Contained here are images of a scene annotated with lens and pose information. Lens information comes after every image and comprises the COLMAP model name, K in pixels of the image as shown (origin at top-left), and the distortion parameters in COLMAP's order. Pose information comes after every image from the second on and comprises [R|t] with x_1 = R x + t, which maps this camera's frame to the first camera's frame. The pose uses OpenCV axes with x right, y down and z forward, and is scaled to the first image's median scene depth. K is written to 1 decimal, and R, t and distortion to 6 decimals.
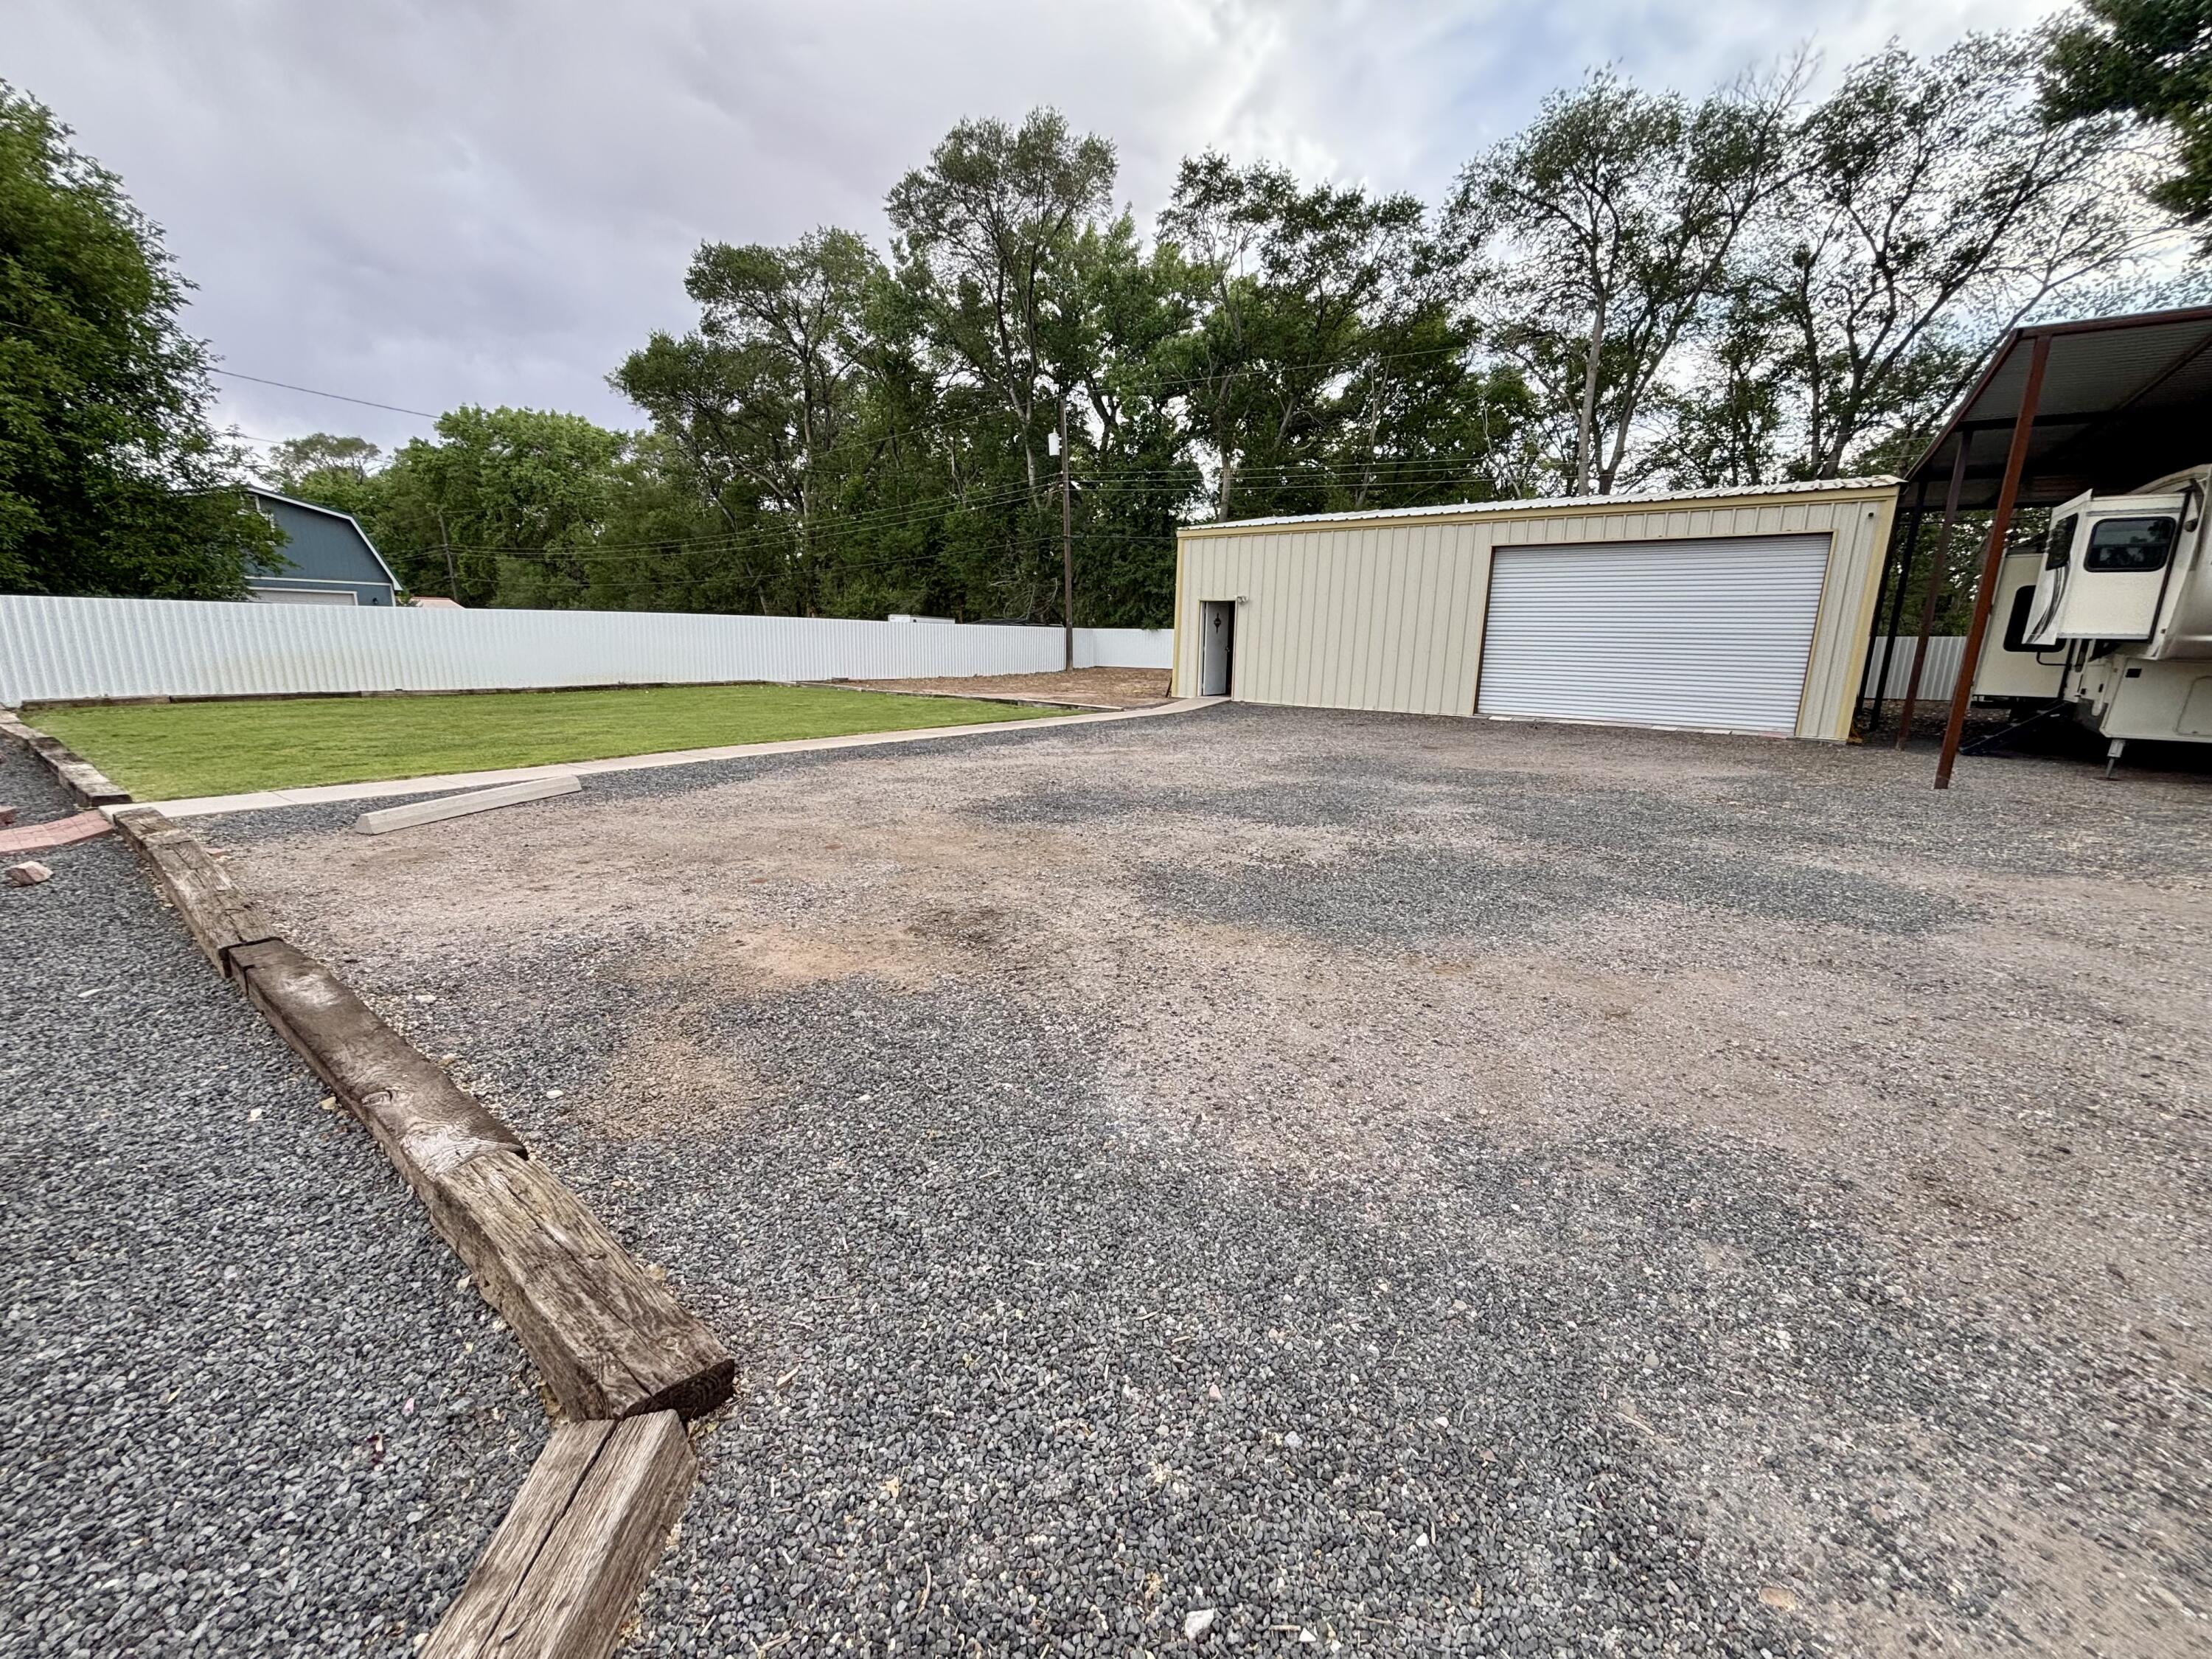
lens RADIAL K [[882.8, 0, 1106.0], [0, 882.8, 829.5], [0, 0, 1]] dist [-0.000559, -0.000192]
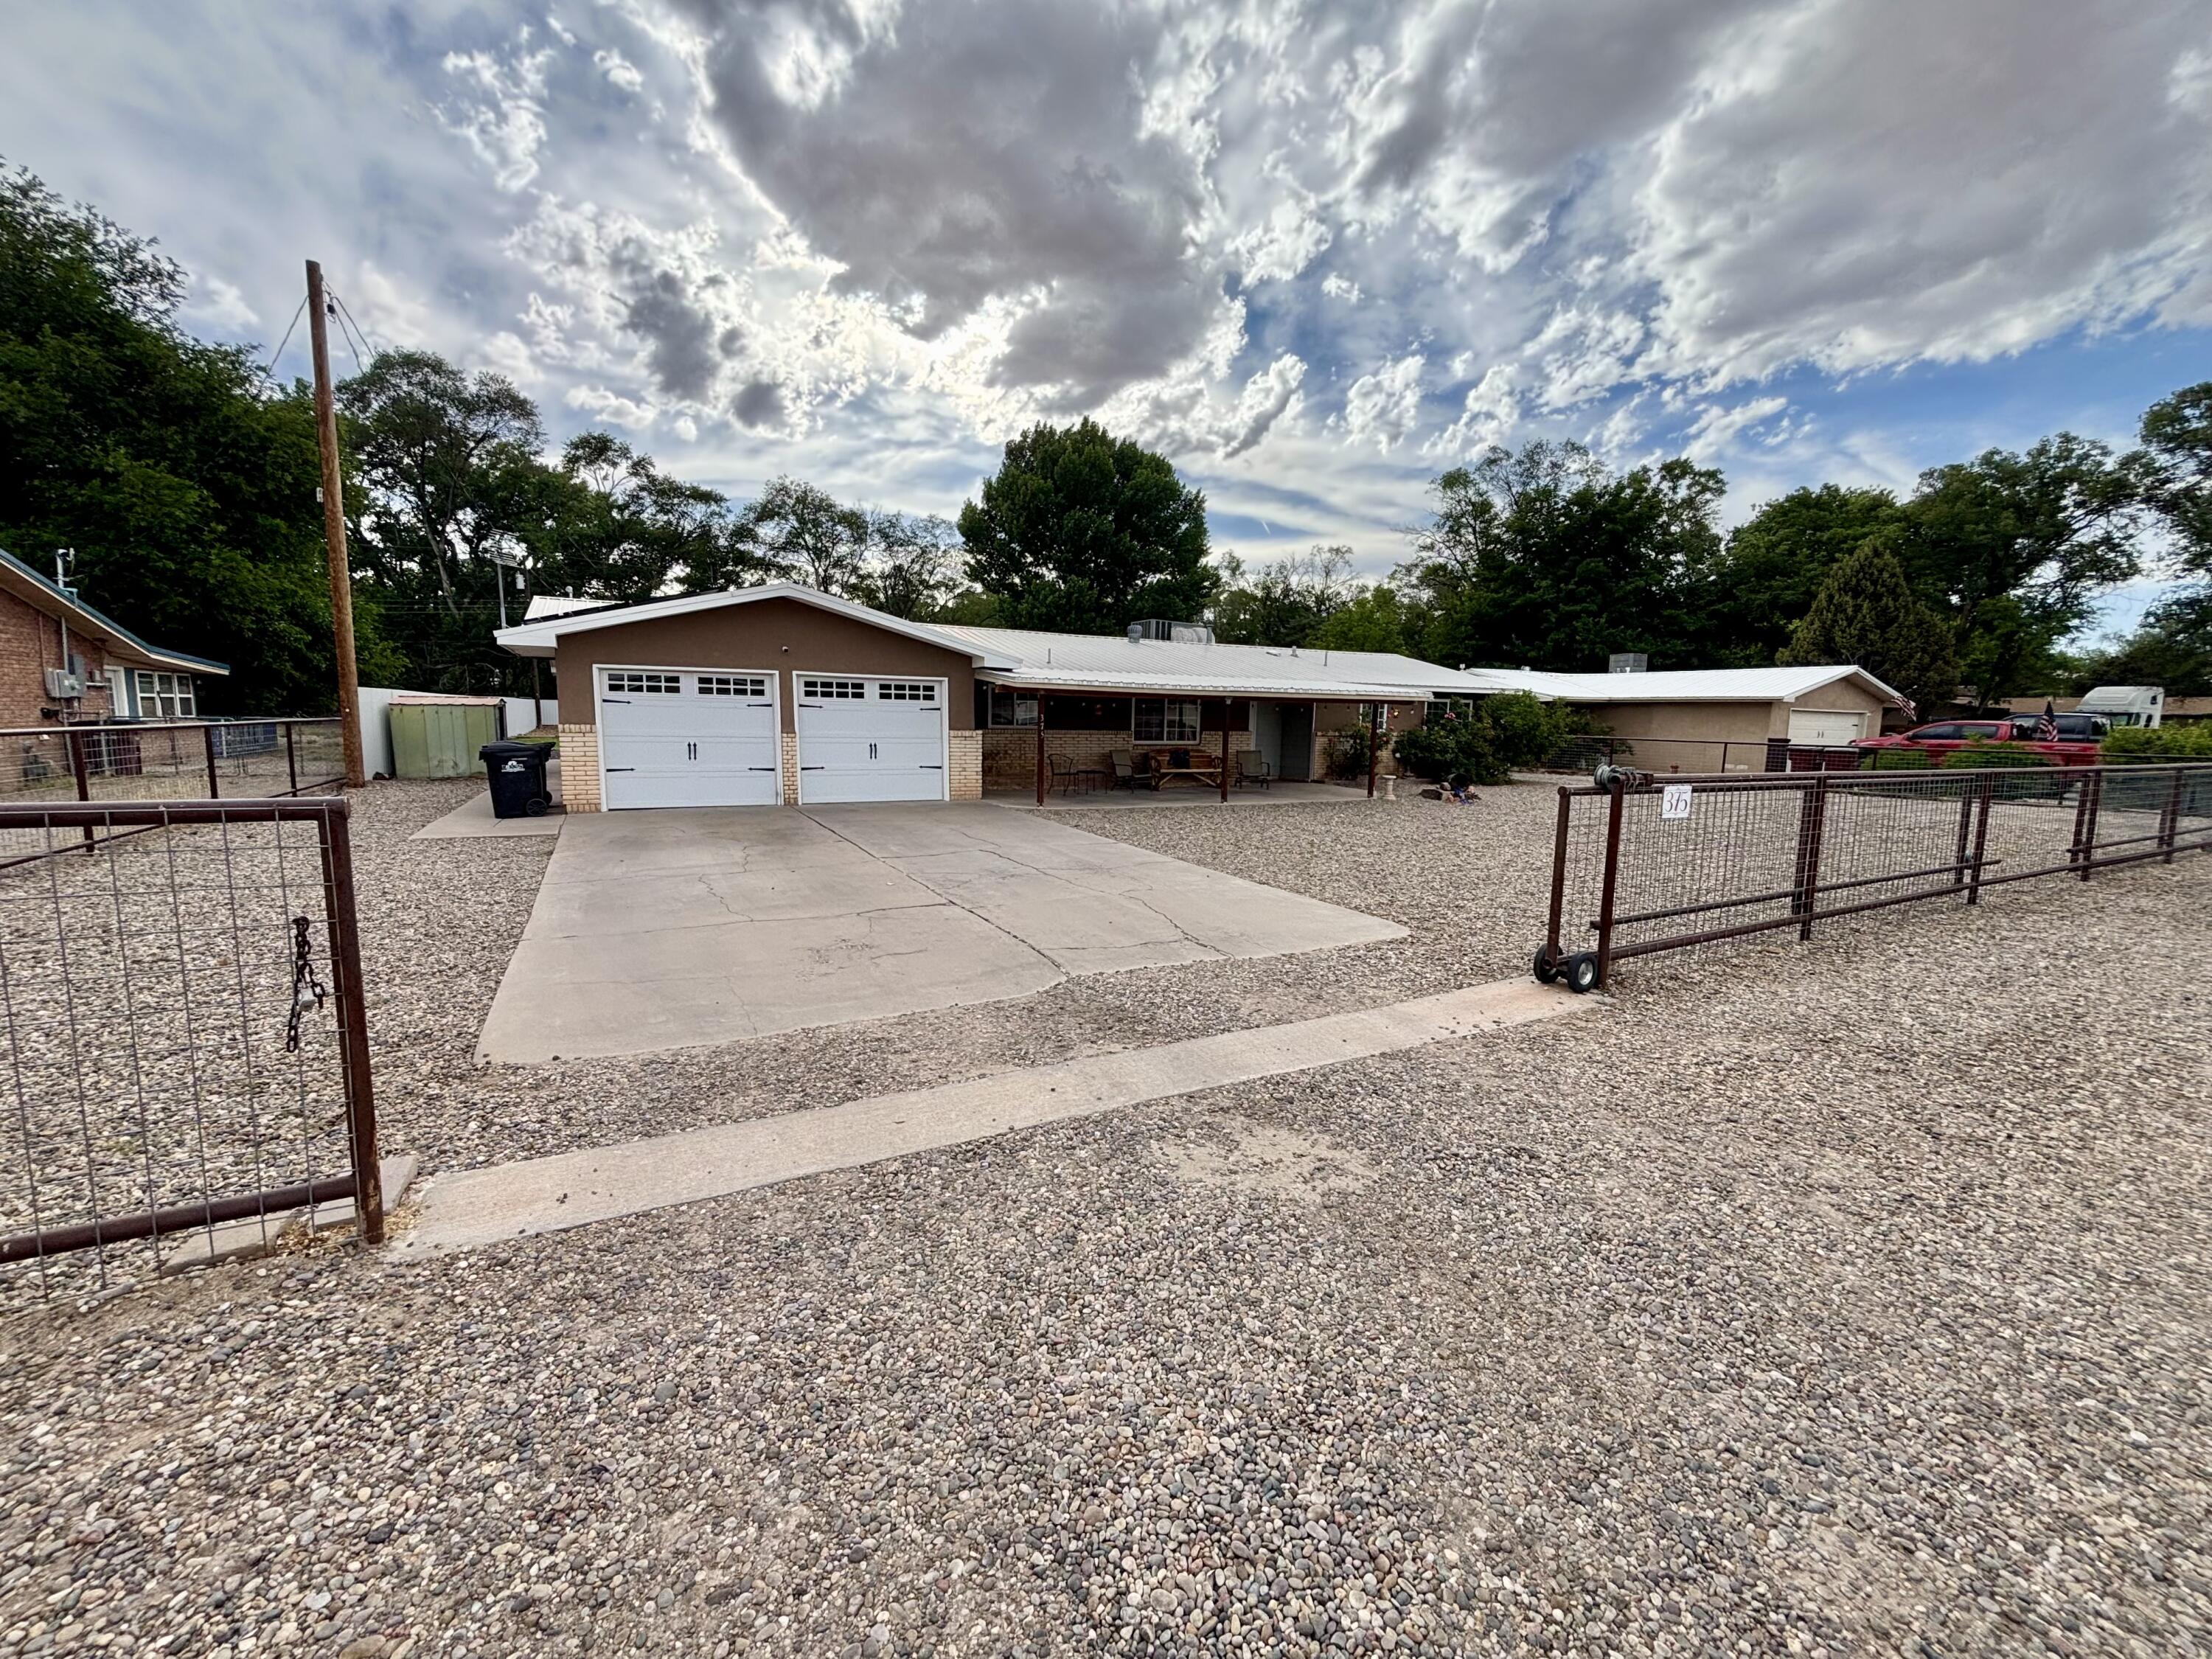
lens RADIAL K [[890.3, 0, 1095.6], [0, 890.3, 827.1], [0, 0, 1]] dist [-0.000241, 0.000008]
pose [[0.424455, -0.122594, 0.897111, -1.315295], [0.182443, 0.982050, 0.047881, 0.110258], [-0.886878, 0.143348, 0.439202, -0.618550]]
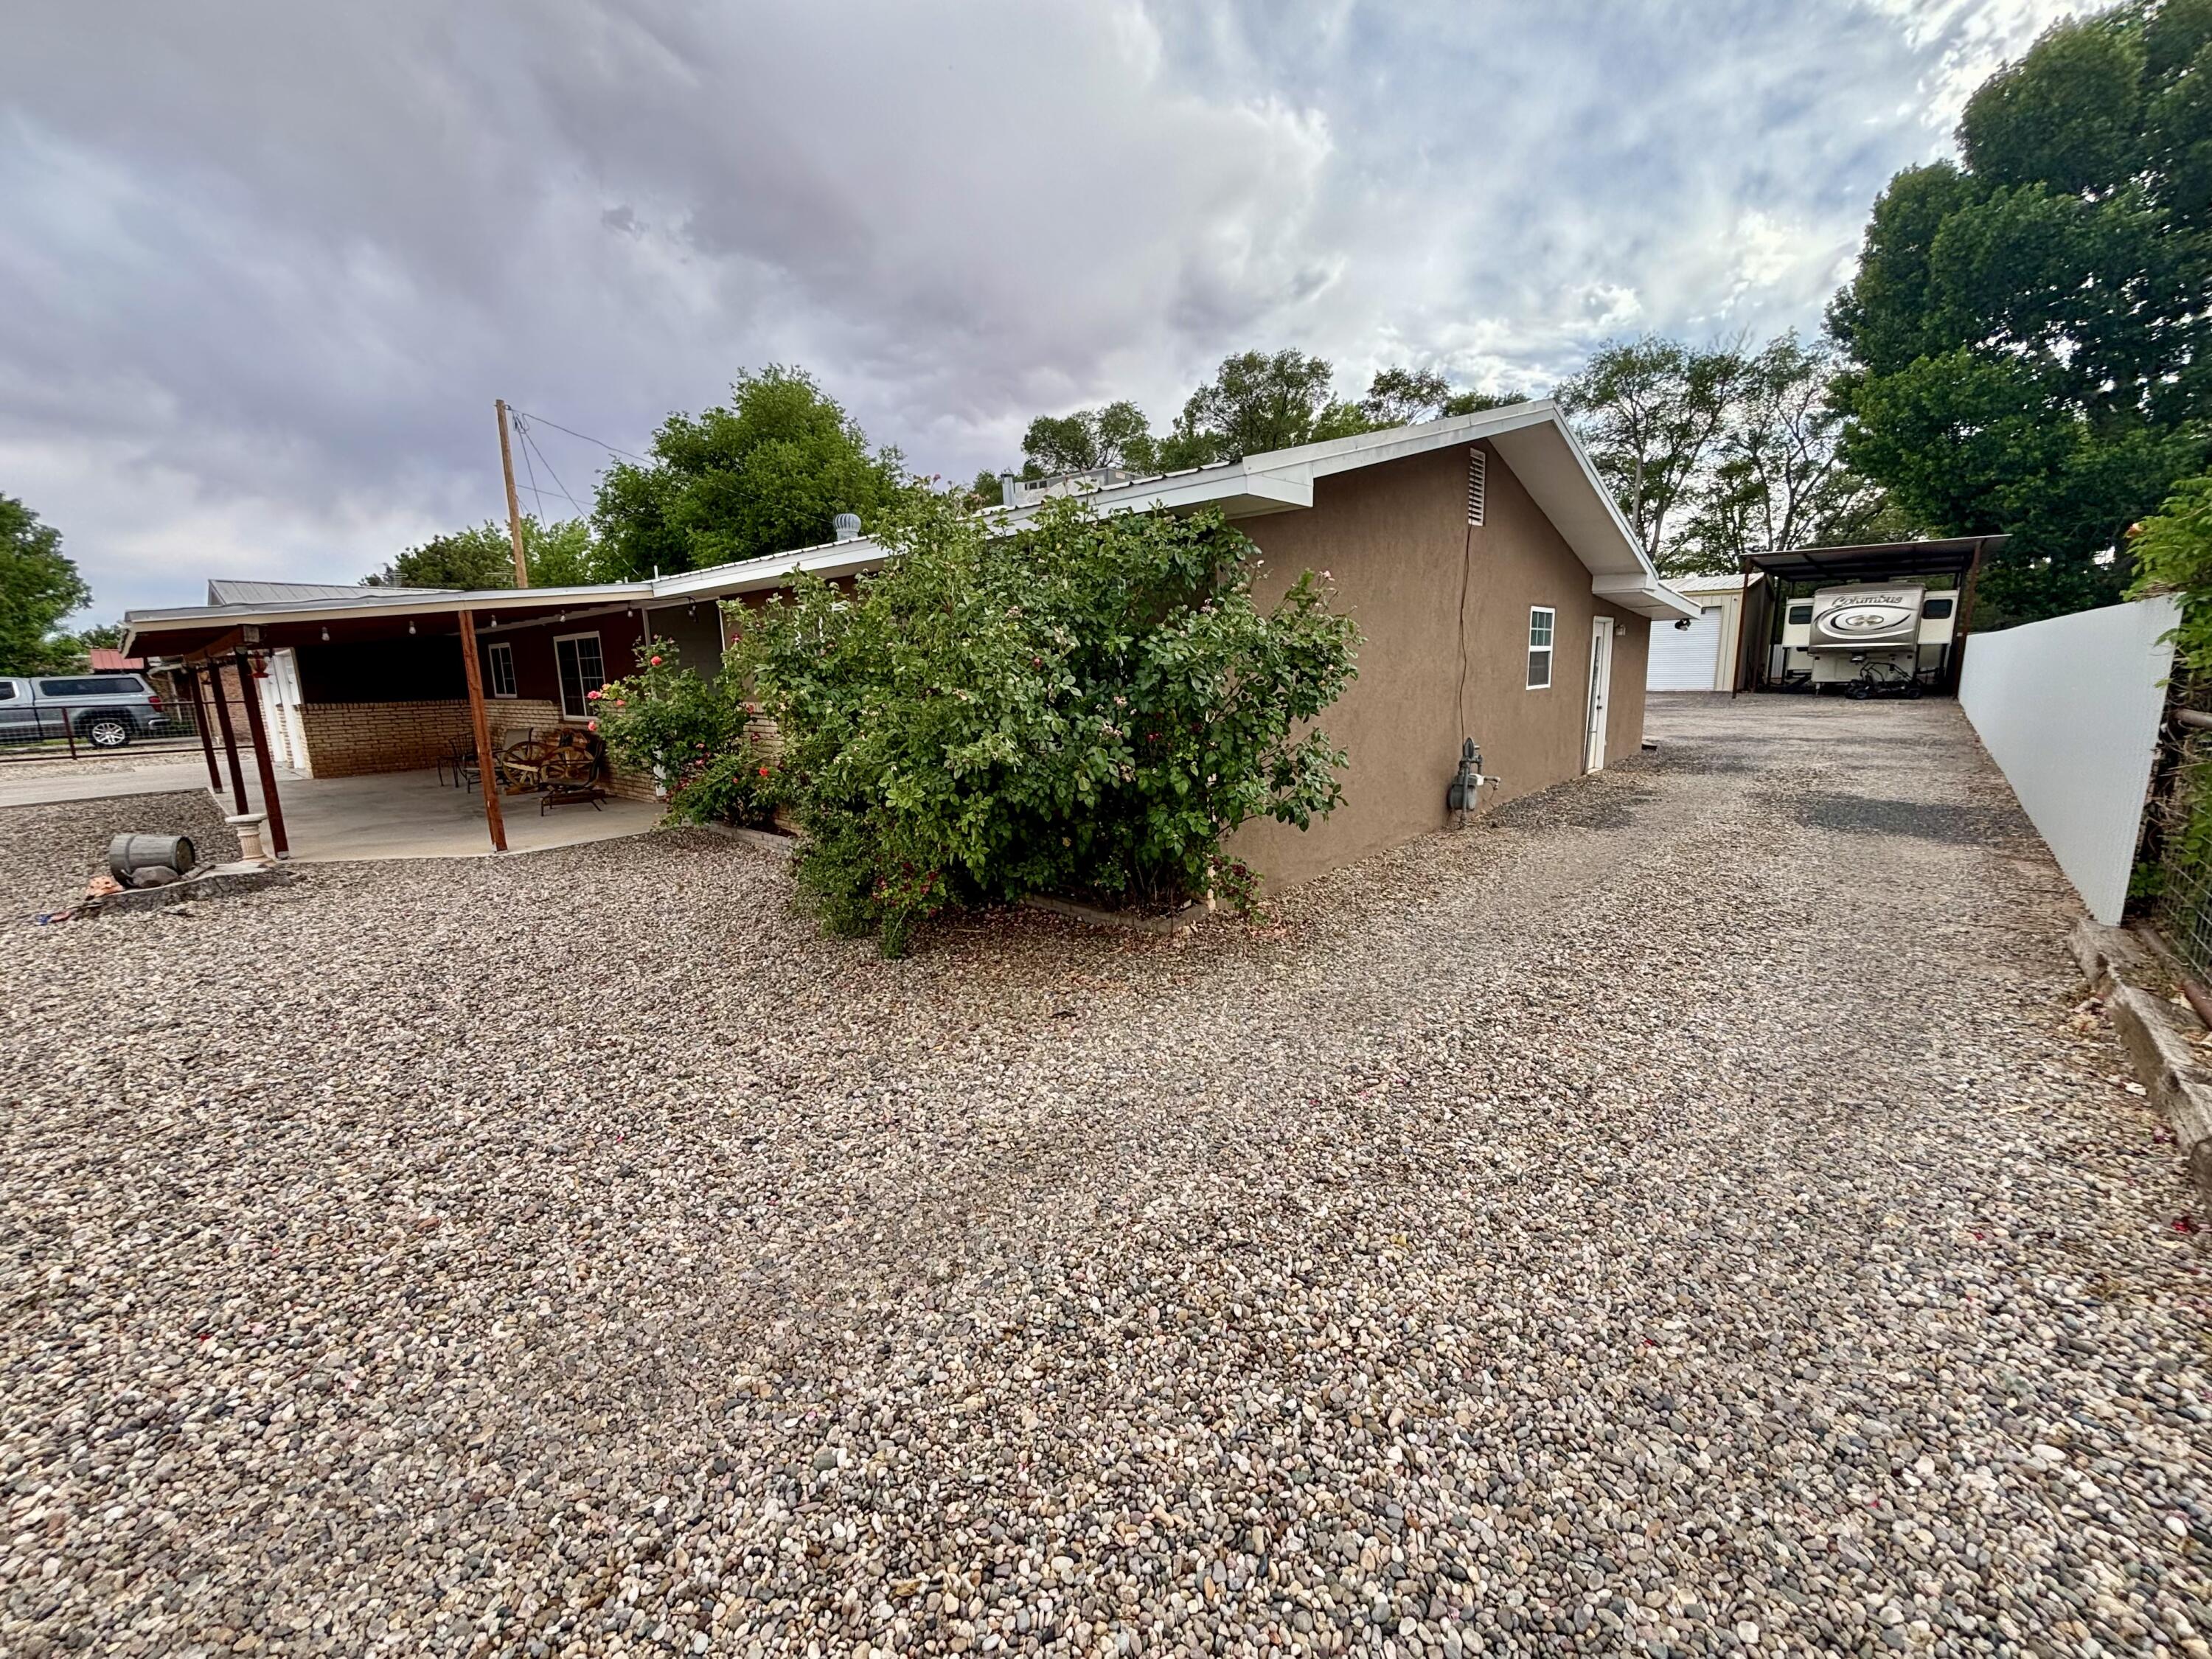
lens RADIAL K [[894.3, 0, 1115.3], [0, 894.3, 842.7], [0, 0, 1]] dist [-0.002730, 0.006608]
pose [[0.996192, -0.024940, -0.083541, -0.314264], [0.023107, 0.999472, -0.022835, 0.161699], [0.084067, 0.020818, 0.996243, -0.771715]]
